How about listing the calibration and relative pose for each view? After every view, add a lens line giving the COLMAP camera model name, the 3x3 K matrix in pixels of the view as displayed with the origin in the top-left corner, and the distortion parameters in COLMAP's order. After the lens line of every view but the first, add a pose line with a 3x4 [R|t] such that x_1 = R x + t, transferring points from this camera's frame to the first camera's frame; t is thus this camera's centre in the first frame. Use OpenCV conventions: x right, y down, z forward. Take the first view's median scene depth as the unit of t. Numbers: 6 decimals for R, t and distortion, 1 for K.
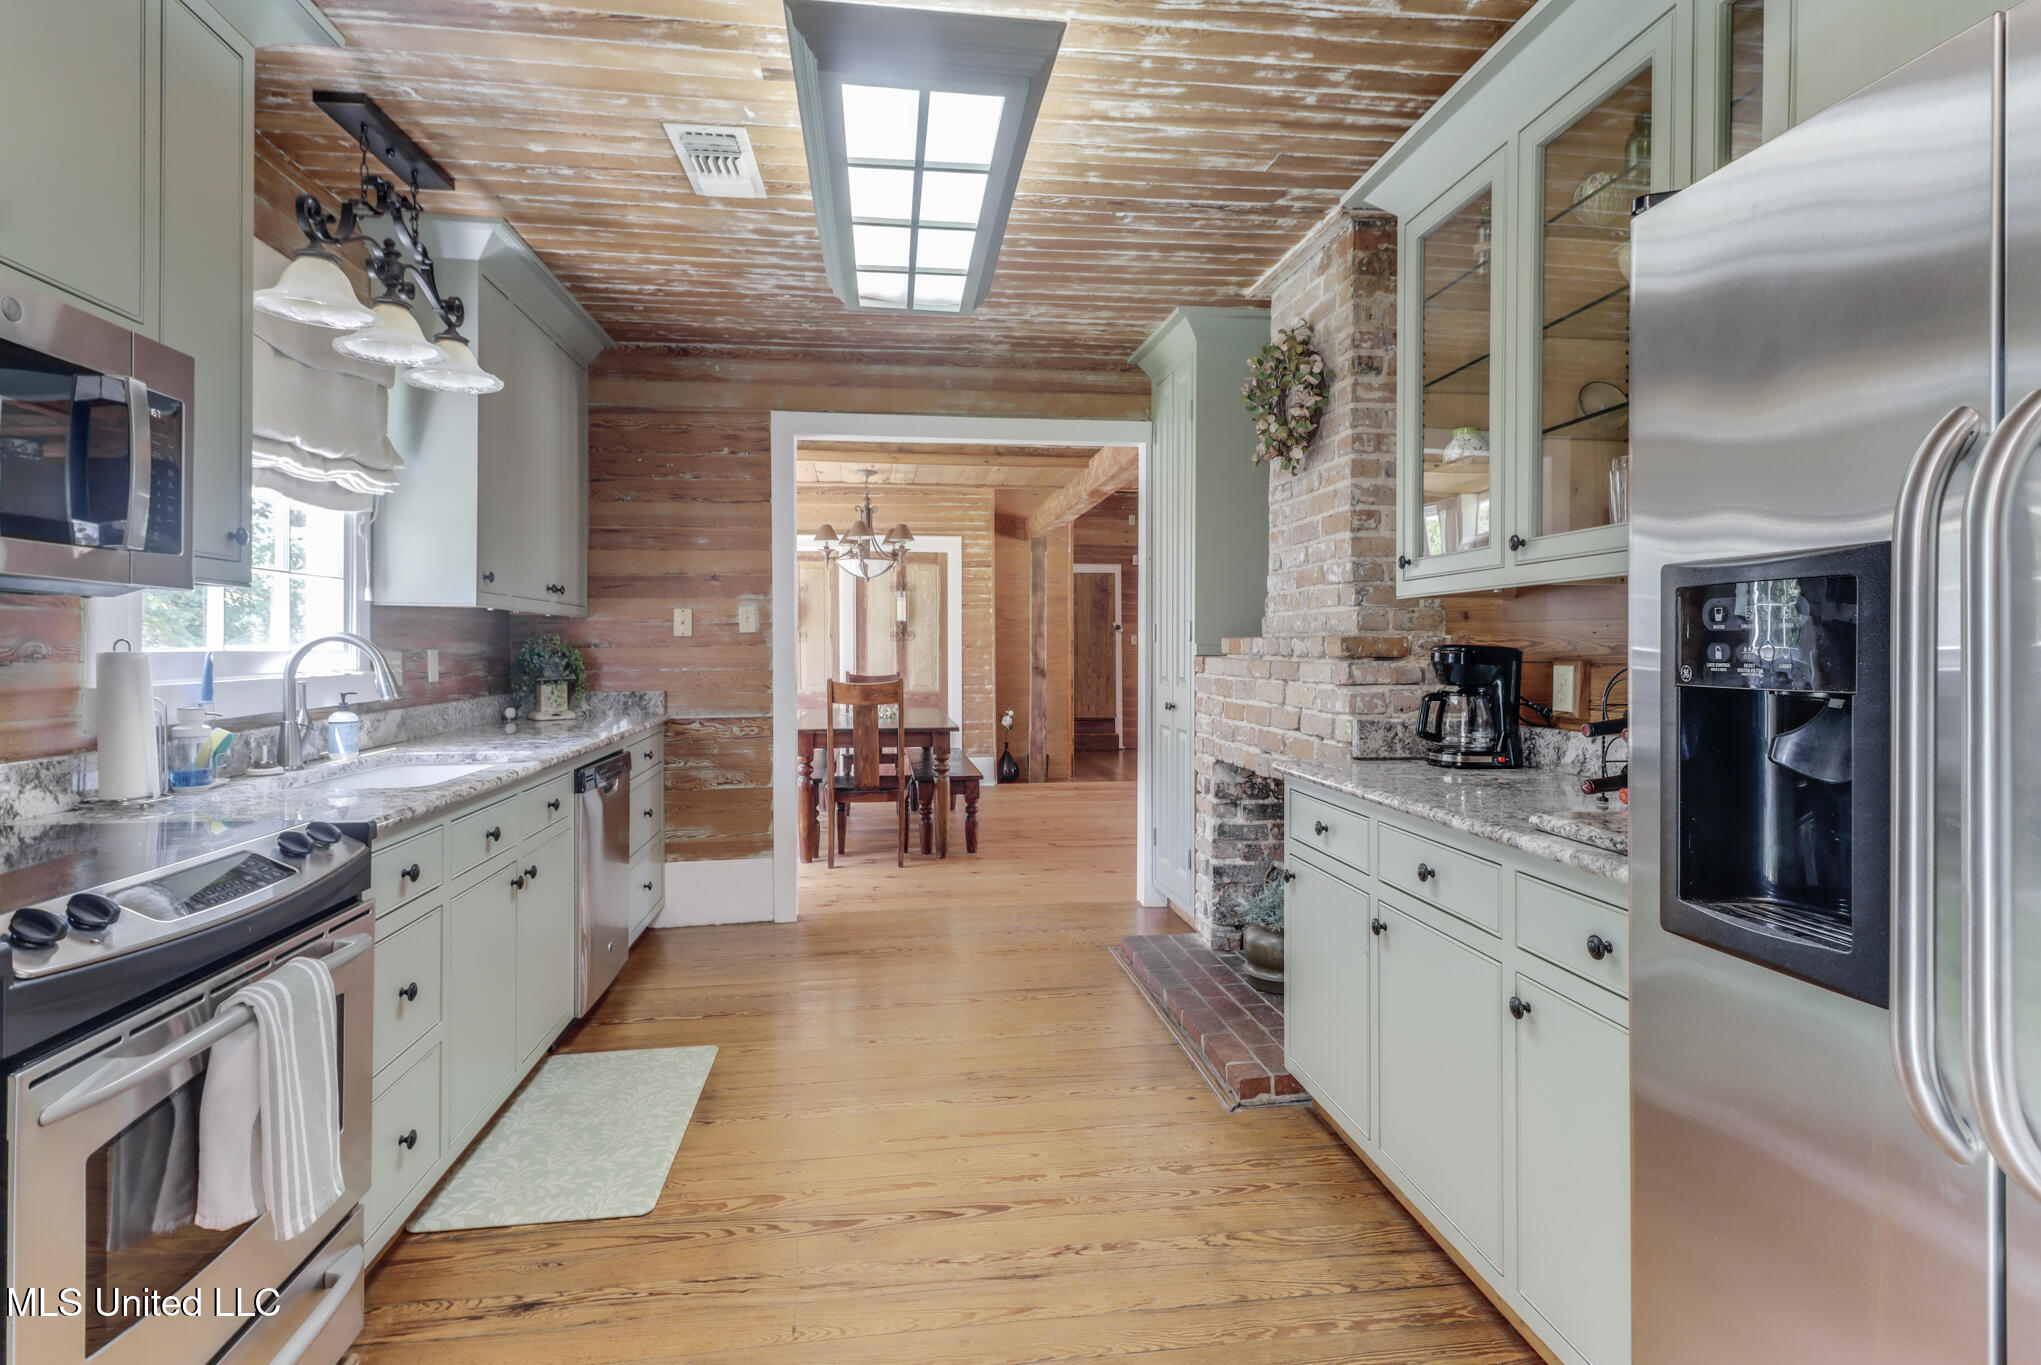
lens RADIAL K [[966.7, 0, 1018.1], [0, 966.7, 642.7], [0, 0, 1]] dist [-0.000015, -0.000005]
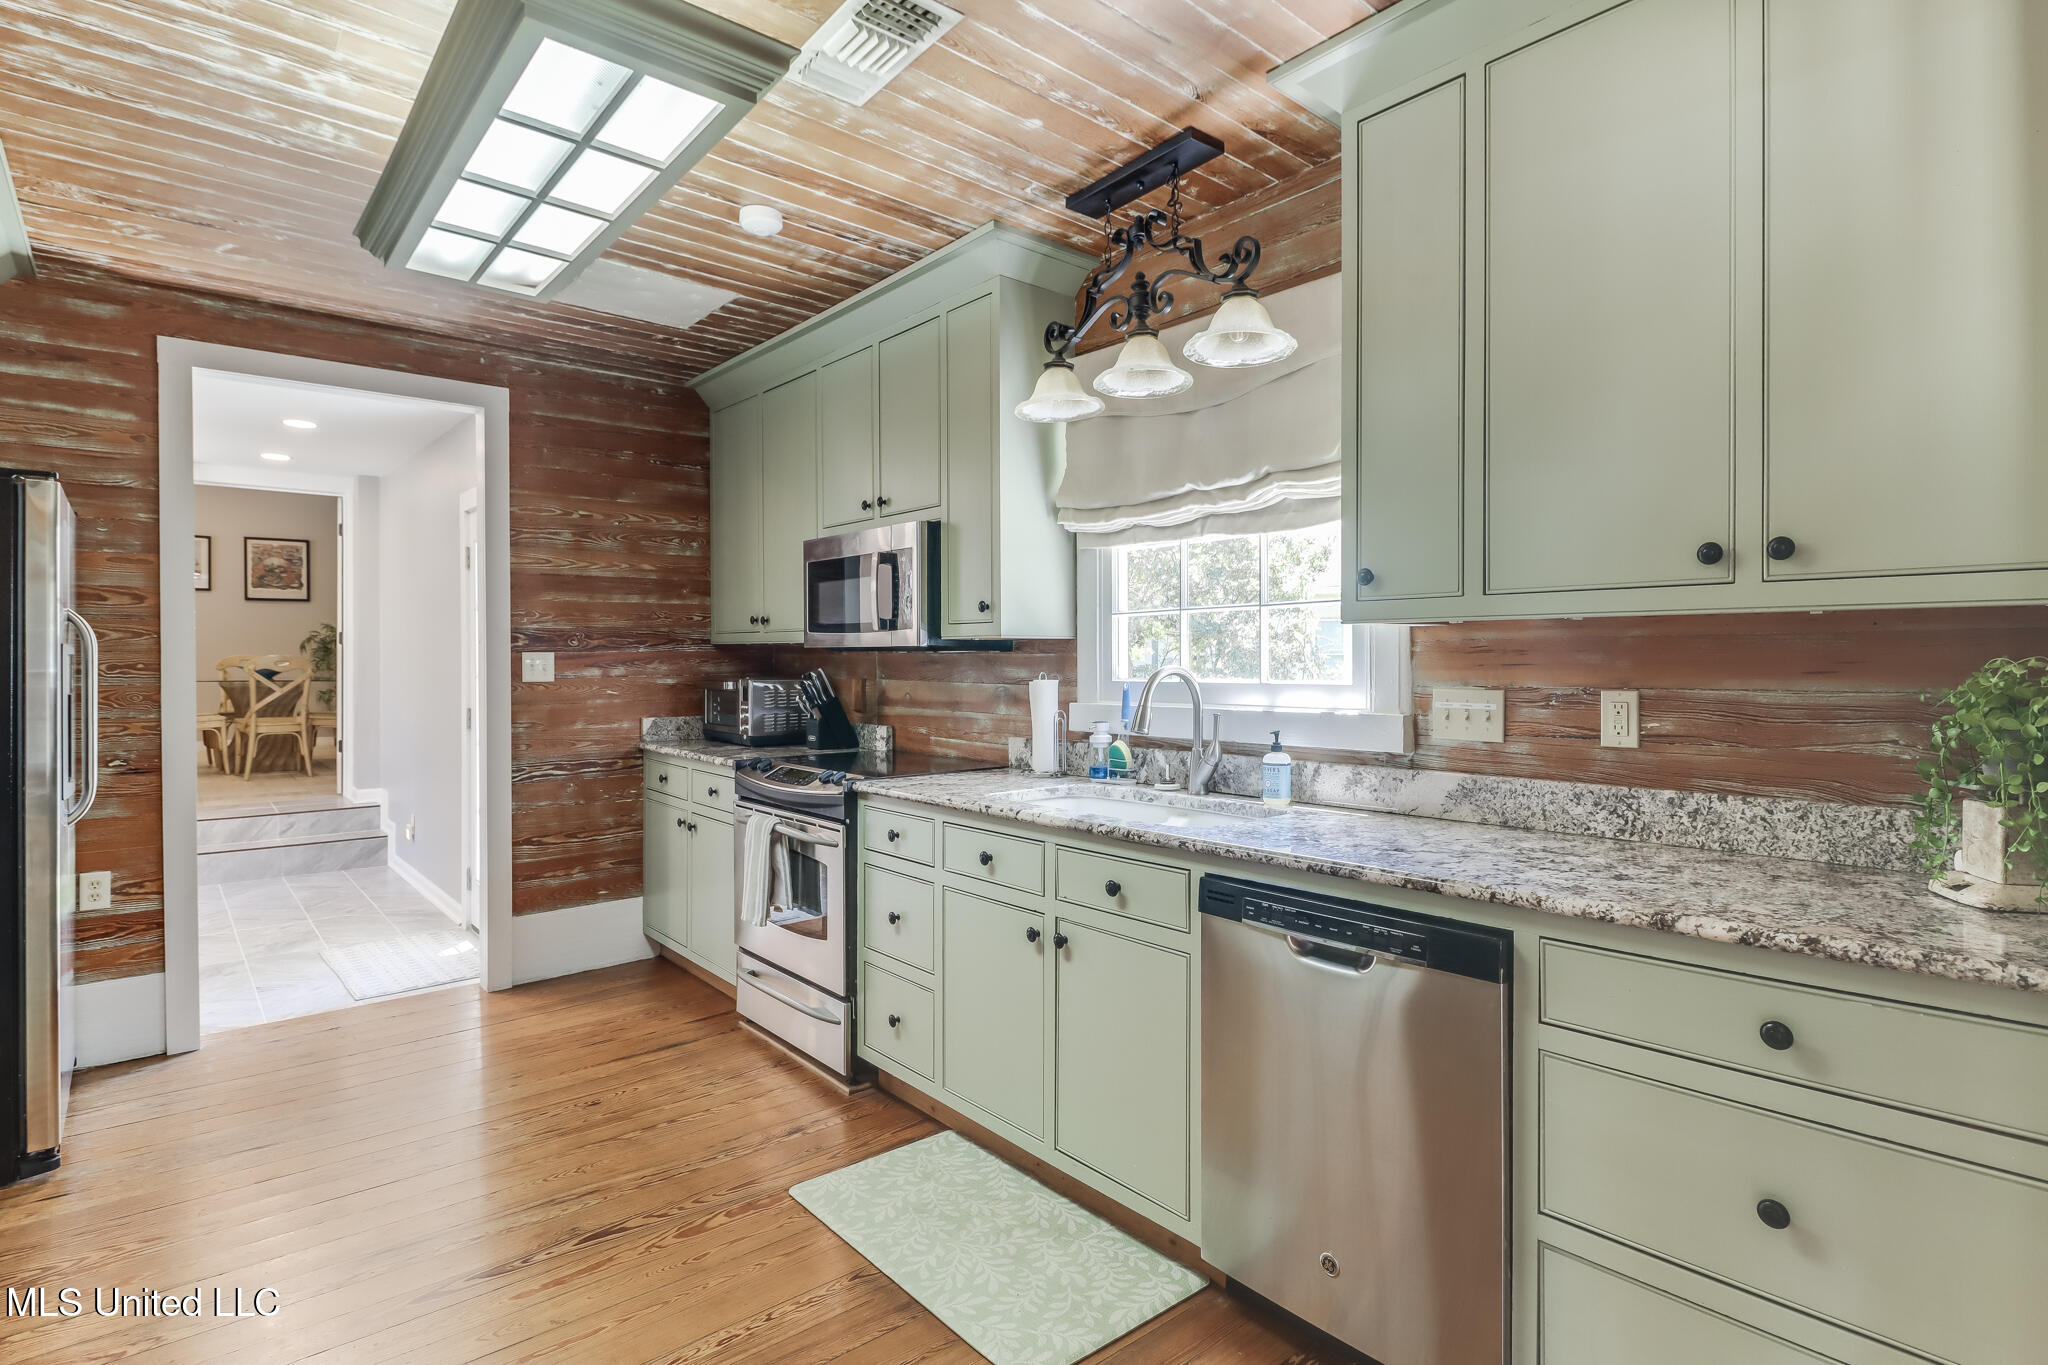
lens RADIAL K [[997.1, 0, 1024.0], [0, 997.1, 682.5], [0, 0, 1]] dist [-0.001049, -0.000953]
pose [[-0.839892, 0.007050, -0.542708, 0.008010], [0.002545, 0.999956, 0.009050, -0.004299], [0.542748, 0.006220, -0.839873, 1.832874]]
